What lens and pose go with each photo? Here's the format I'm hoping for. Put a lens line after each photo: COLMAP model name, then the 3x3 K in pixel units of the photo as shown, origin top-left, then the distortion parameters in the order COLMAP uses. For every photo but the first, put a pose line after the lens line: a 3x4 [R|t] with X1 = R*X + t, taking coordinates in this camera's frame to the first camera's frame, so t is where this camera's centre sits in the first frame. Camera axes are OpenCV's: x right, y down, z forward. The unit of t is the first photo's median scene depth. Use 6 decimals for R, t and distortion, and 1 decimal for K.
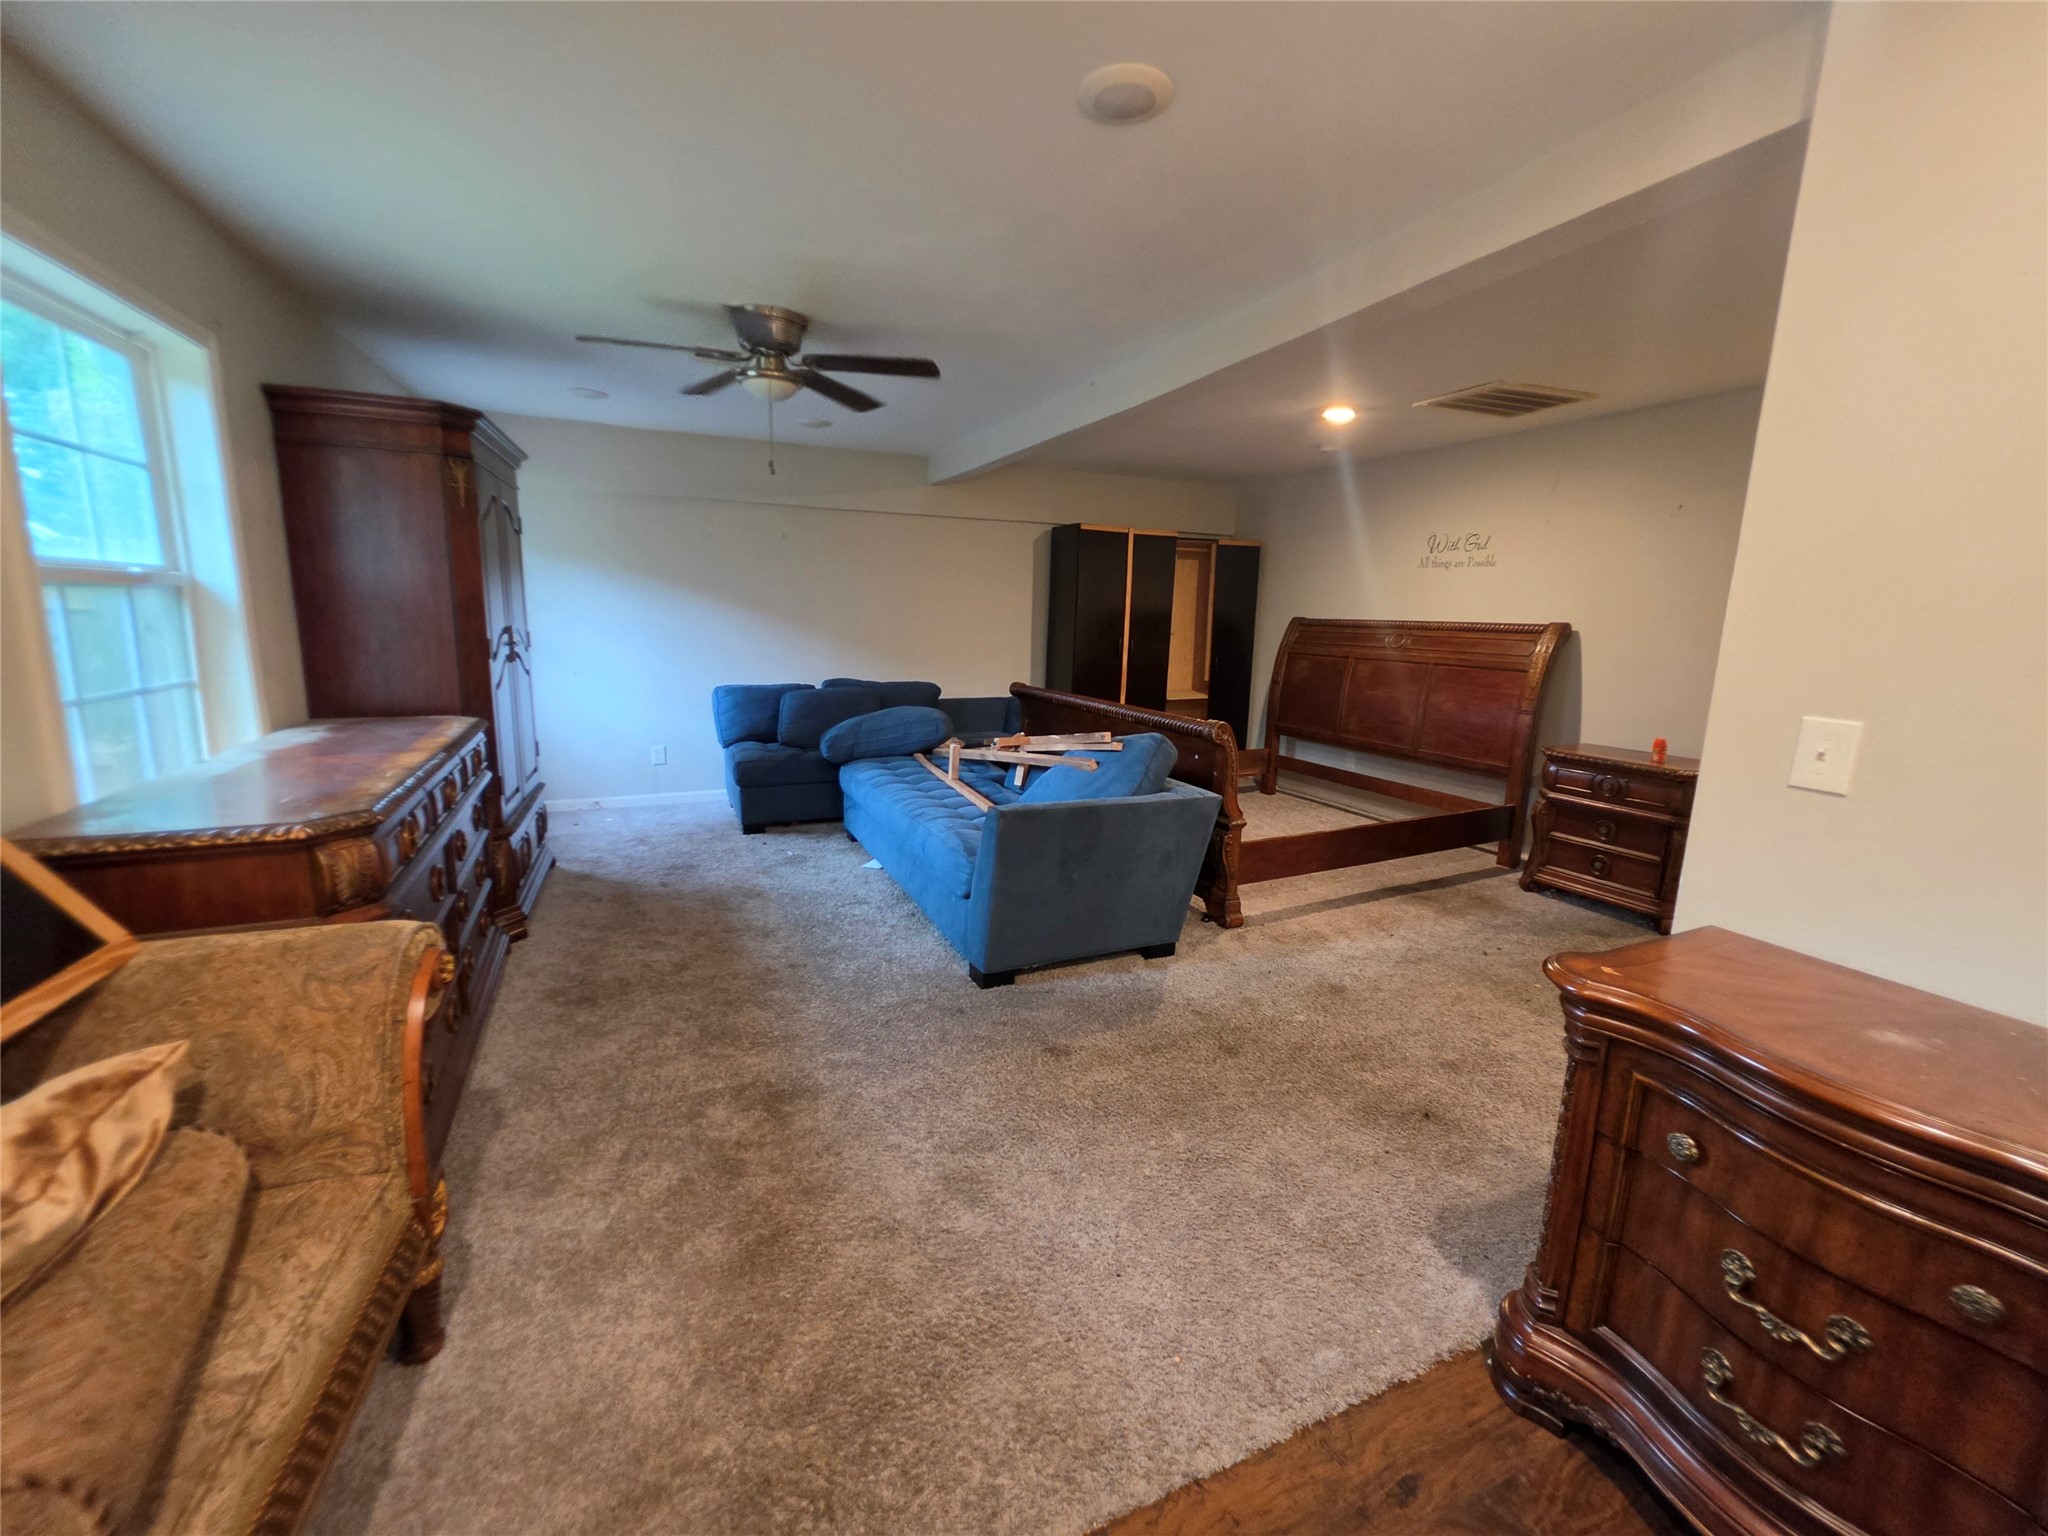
lens RADIAL K [[819.3, 0, 1016.2], [0, 819.3, 761.8], [0, 0, 1]] dist [-0.009306, -0.000129]
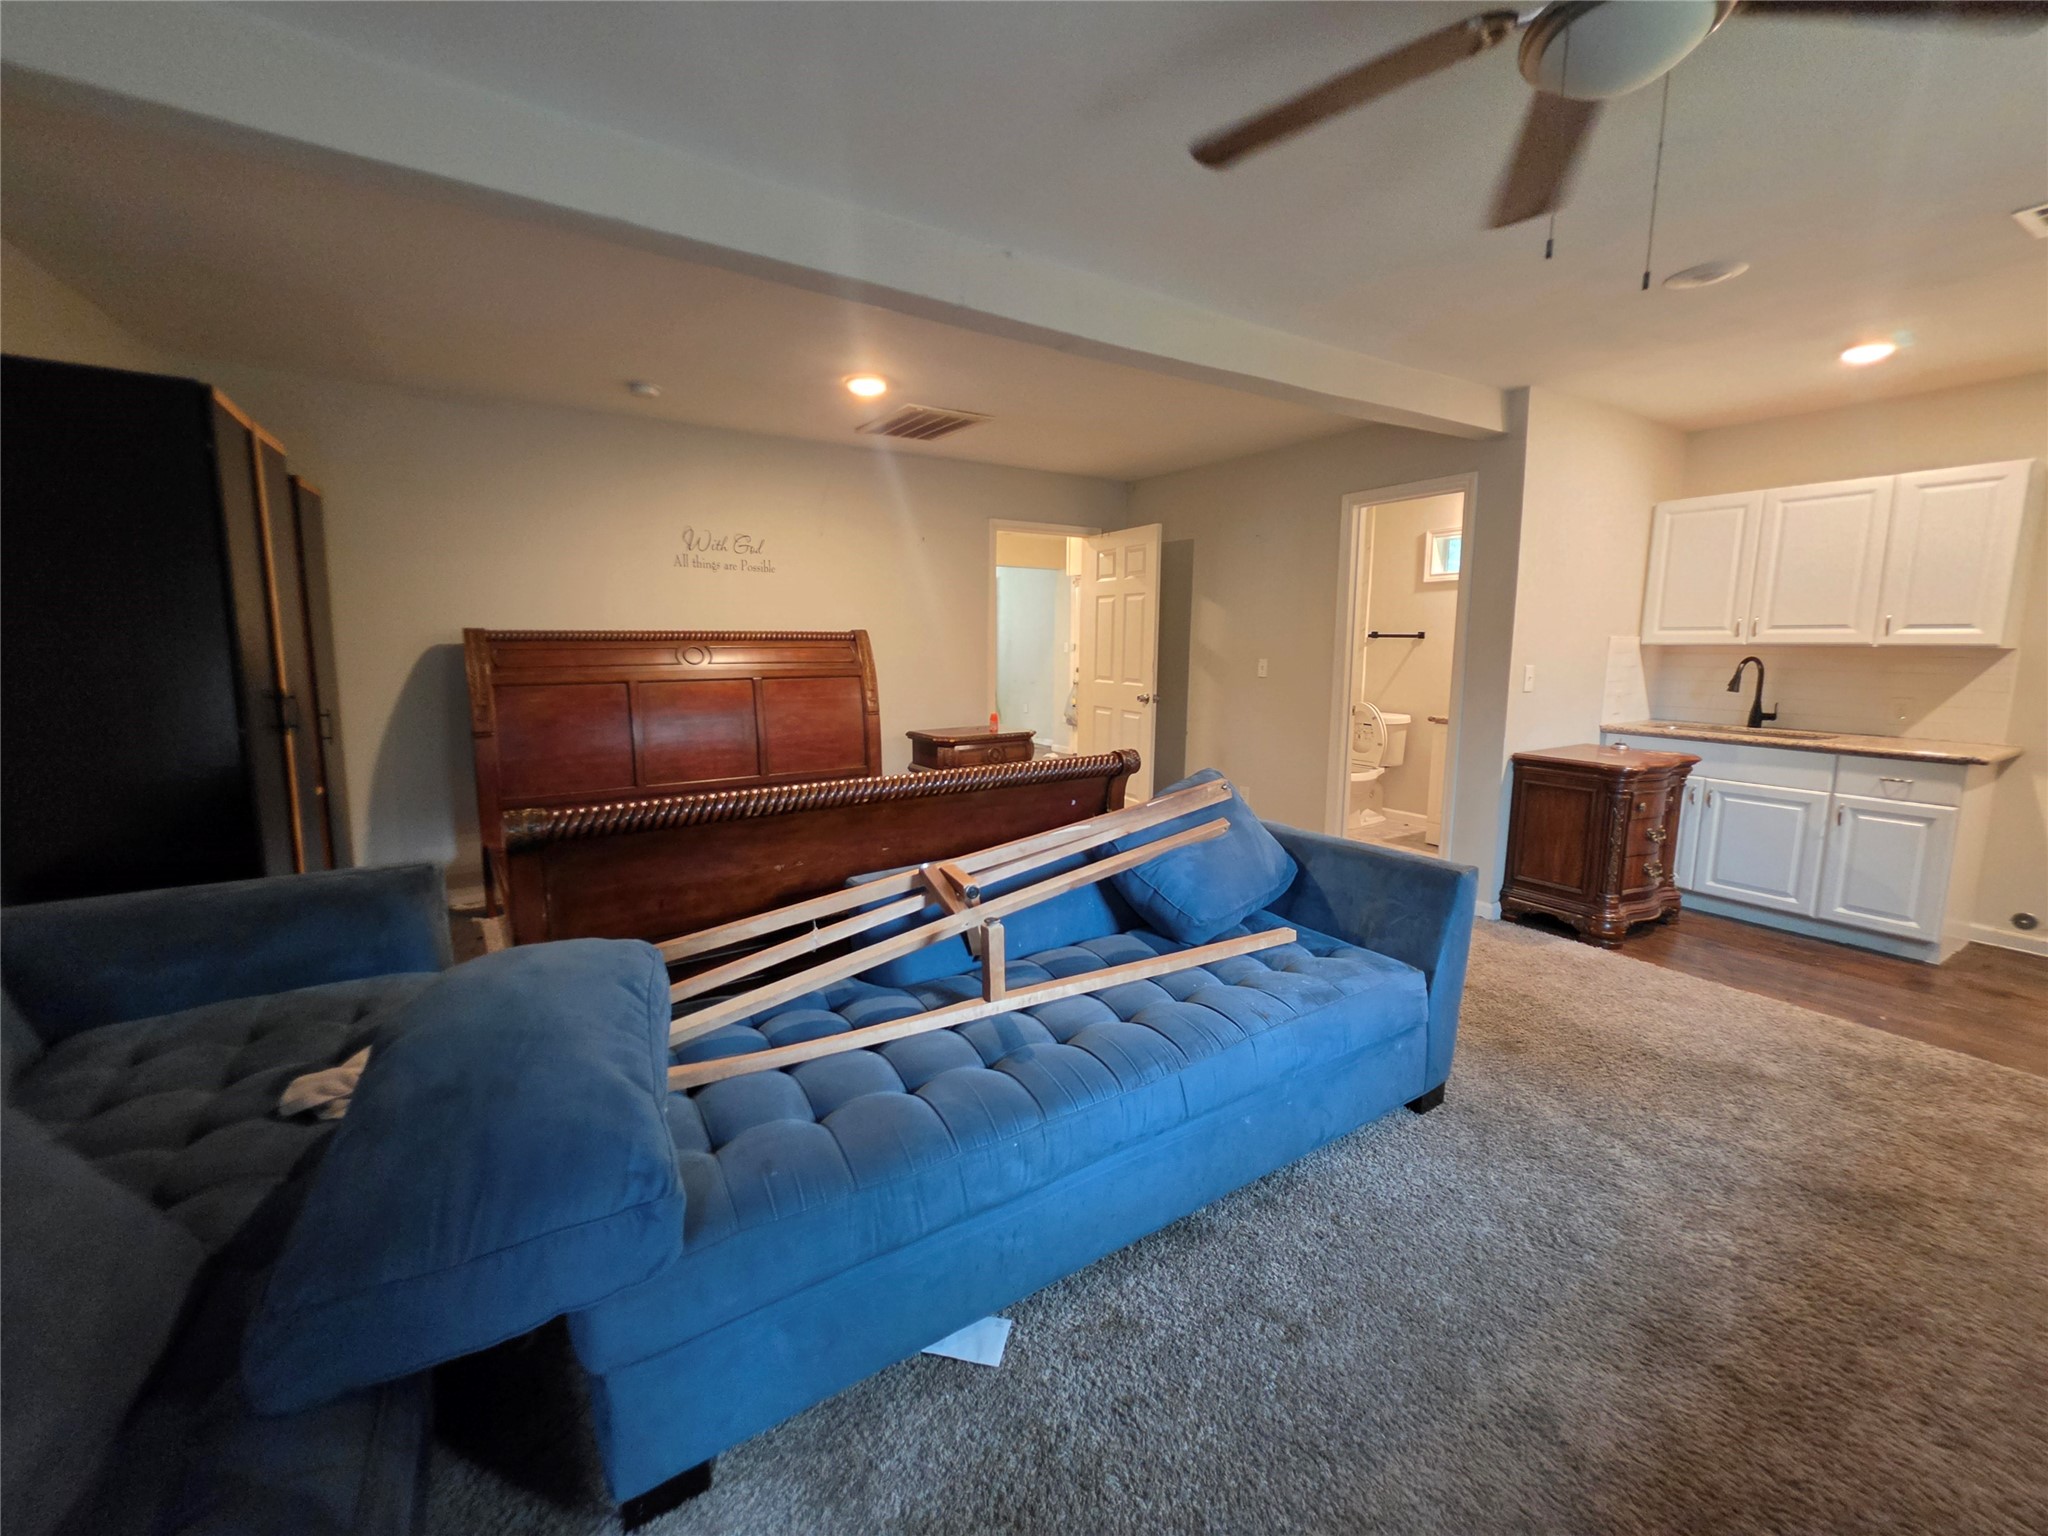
lens RADIAL K [[819.3, 0, 1017.5], [0, 819.3, 760.5], [0, 0, 1]] dist [-0.009306, -0.000129]
pose [[-0.144663, -0.157707, 0.976832, -0.443377], [0.177485, 0.967070, 0.182415, -0.158532], [-0.973433, 0.199762, -0.111909, 0.914783]]
